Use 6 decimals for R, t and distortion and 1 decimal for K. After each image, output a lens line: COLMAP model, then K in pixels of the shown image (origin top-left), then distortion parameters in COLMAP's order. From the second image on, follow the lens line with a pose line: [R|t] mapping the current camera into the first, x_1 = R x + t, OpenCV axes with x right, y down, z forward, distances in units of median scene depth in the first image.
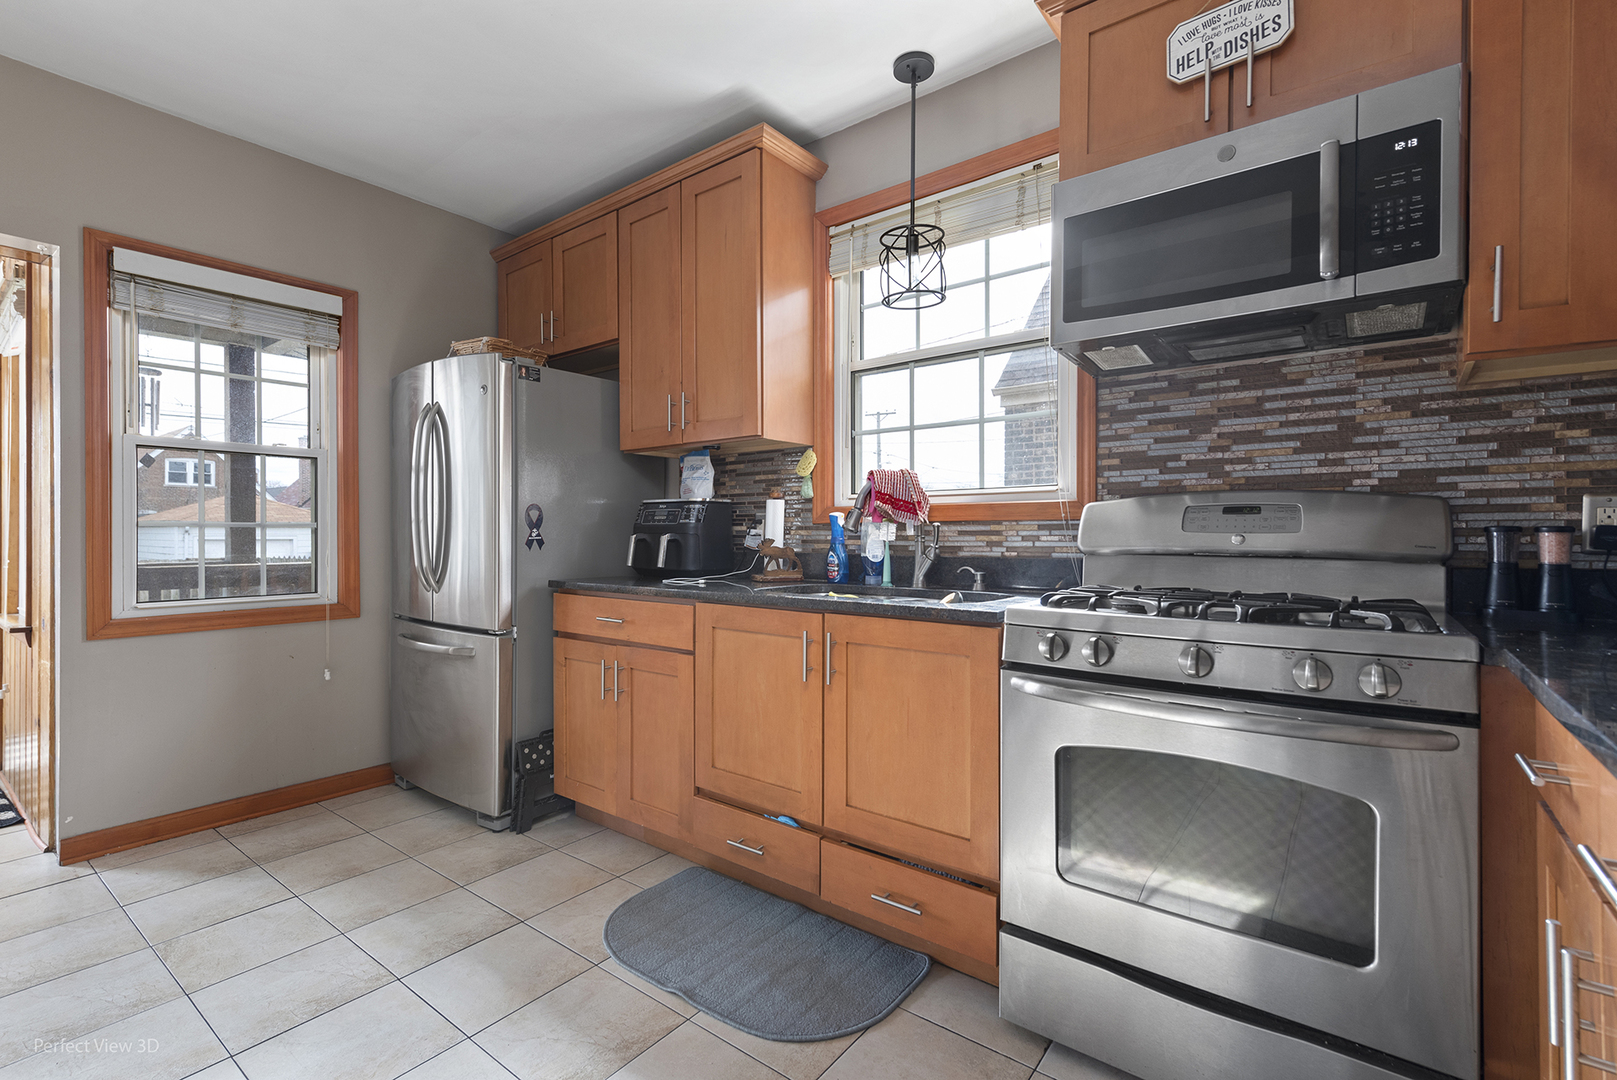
lens RADIAL K [[733.5, 0, 803.1], [0, 733.5, 539.2], [0, 0, 1]] dist [0.002092, 0.000013]
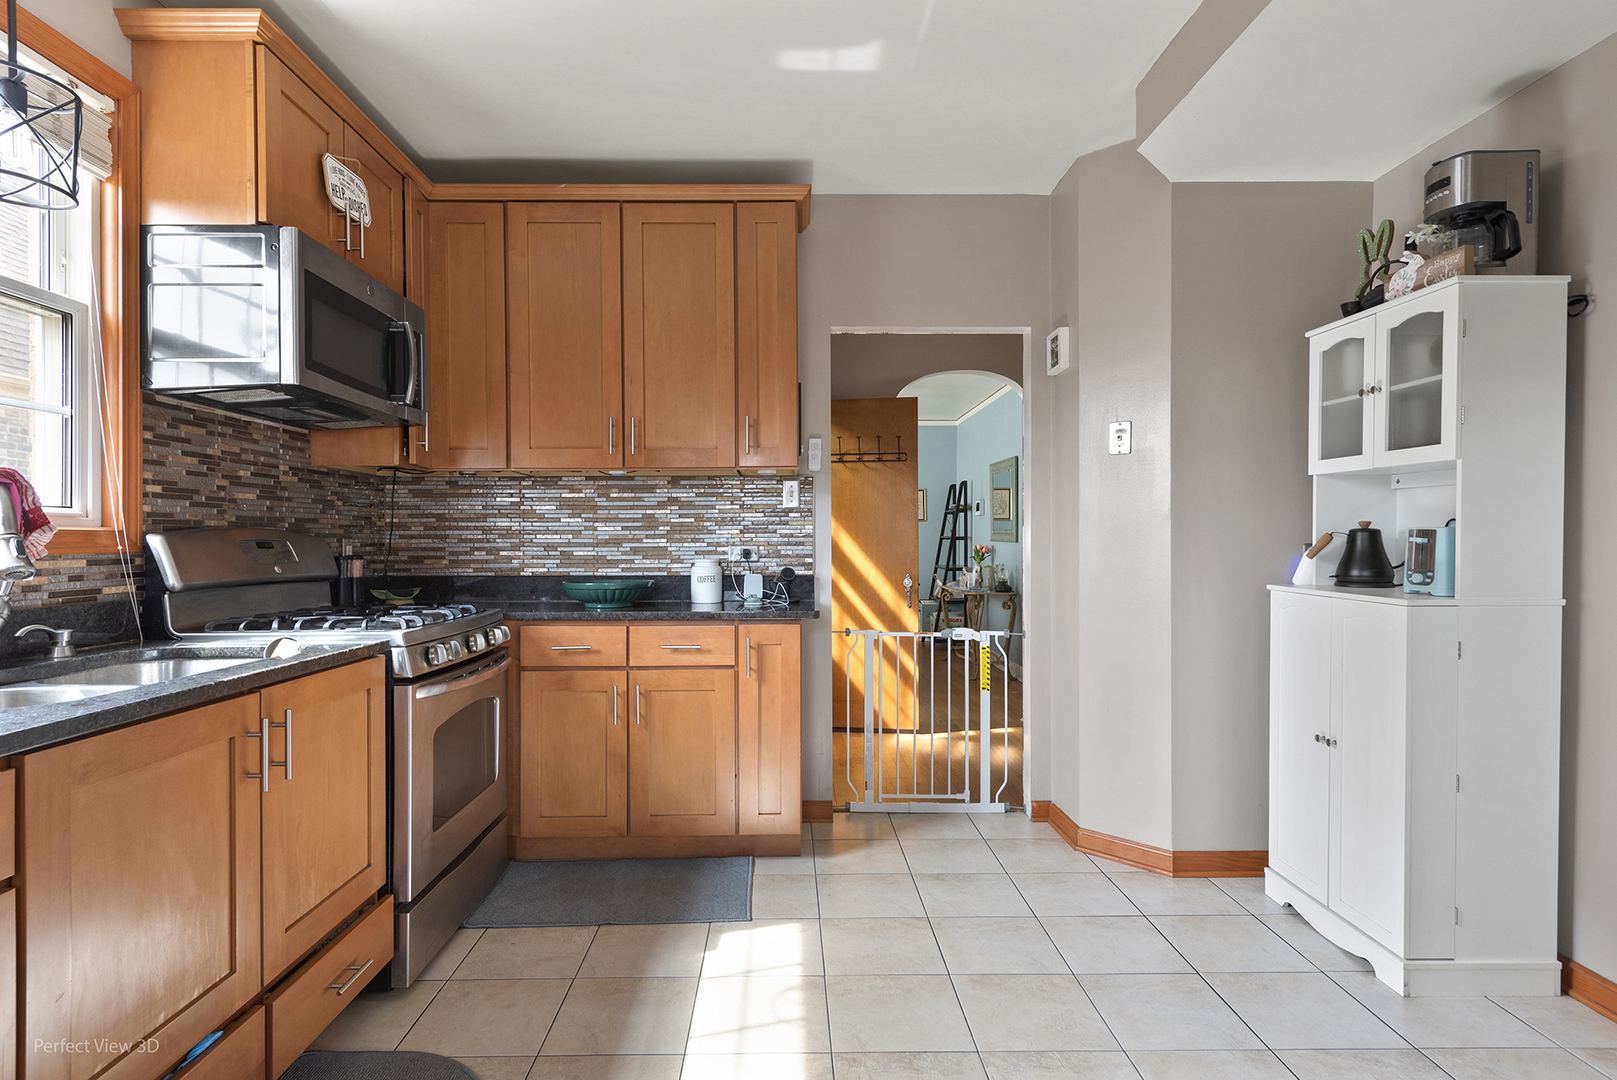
lens RADIAL K [[871.1, 0, 802.5], [0, 871.1, 543.6], [0, 0, 1]] dist [-0.001774, -0.000224]
pose [[-0.637397, -0.007037, 0.770503, -0.962583], [-0.000131, 0.999959, 0.009024, -0.050642], [-0.770535, 0.005651, -0.637372, 1.132274]]
